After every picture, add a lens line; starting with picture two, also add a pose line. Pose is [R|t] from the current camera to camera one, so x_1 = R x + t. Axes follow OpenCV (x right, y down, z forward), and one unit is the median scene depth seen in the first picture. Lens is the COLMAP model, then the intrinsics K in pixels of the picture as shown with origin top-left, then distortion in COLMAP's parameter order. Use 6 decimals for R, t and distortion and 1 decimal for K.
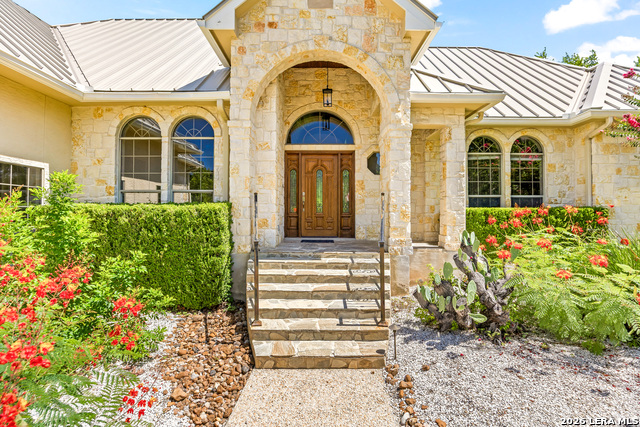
lens RADIAL K [[333.4, 0, 320.7], [0, 333.4, 206.7], [0, 0, 1]] dist [-0.003414, -0.000429]
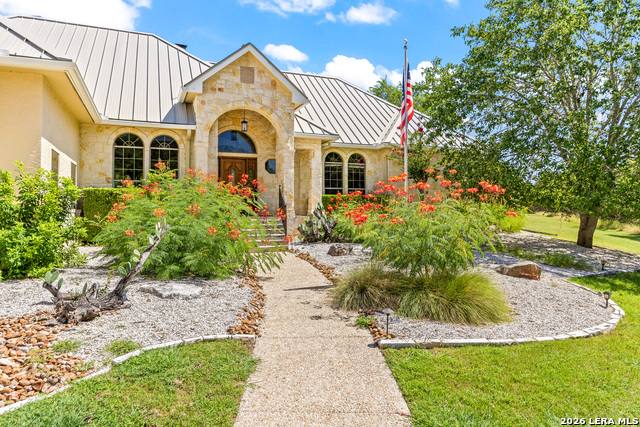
lens RADIAL K [[425.3, 0, 320.0], [0, 425.3, 213.5], [0, 0, 1]] dist [-0.005249, -0.000669]
pose [[0.932578, -0.004010, 0.360945, -0.421833], [-0.004311, 0.999743, 0.022244, 0.058310], [-0.360942, -0.022300, 0.932322, -1.189632]]
